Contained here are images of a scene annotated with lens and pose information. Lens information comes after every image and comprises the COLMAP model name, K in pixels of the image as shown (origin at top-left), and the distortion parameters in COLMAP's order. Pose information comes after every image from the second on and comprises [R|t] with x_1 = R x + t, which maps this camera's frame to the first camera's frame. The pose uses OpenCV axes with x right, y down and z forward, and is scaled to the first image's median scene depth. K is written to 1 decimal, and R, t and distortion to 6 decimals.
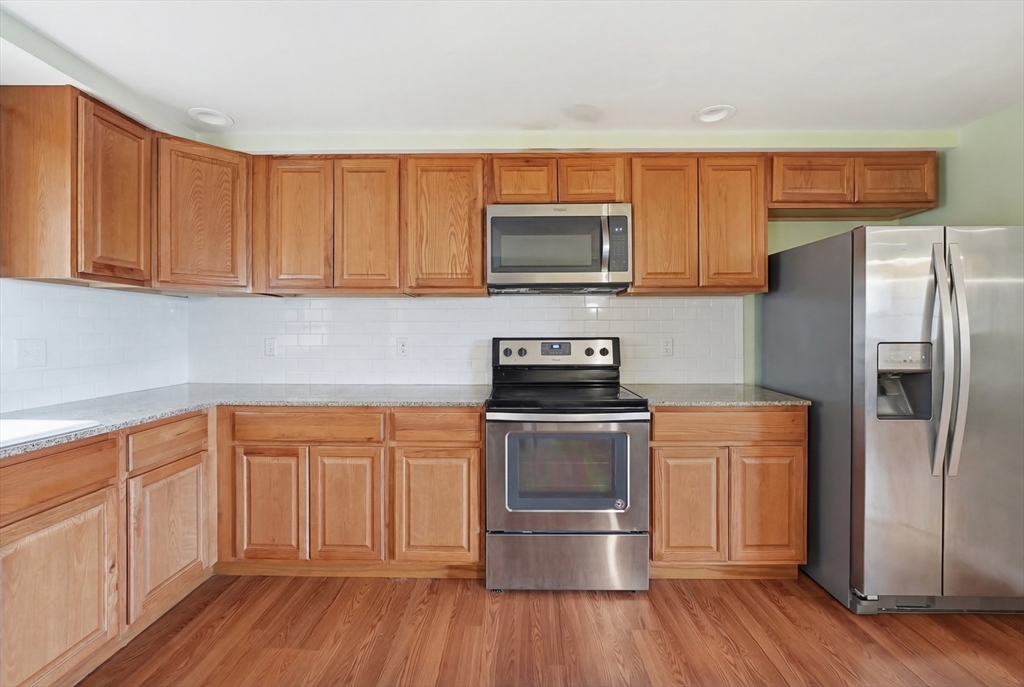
lens RADIAL K [[440.5, 0, 509.4], [0, 440.5, 332.3], [0, 0, 1]] dist [-0.003704, 0.000339]
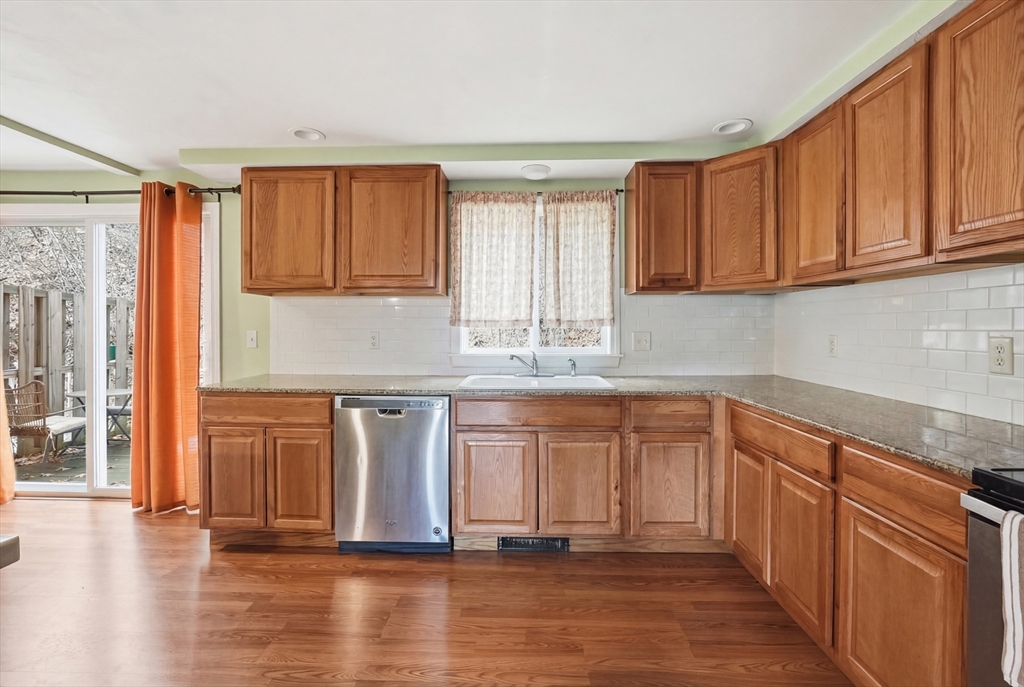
lens RADIAL K [[440.5, 0, 509.4], [0, 440.5, 332.3], [0, 0, 1]] dist [-0.003704, 0.000339]
pose [[-0.015791, 0.011009, -0.999815, 0.419343], [-0.000115, 0.999939, 0.011012, -0.000378], [0.999875, 0.000289, -0.015788, 0.486528]]
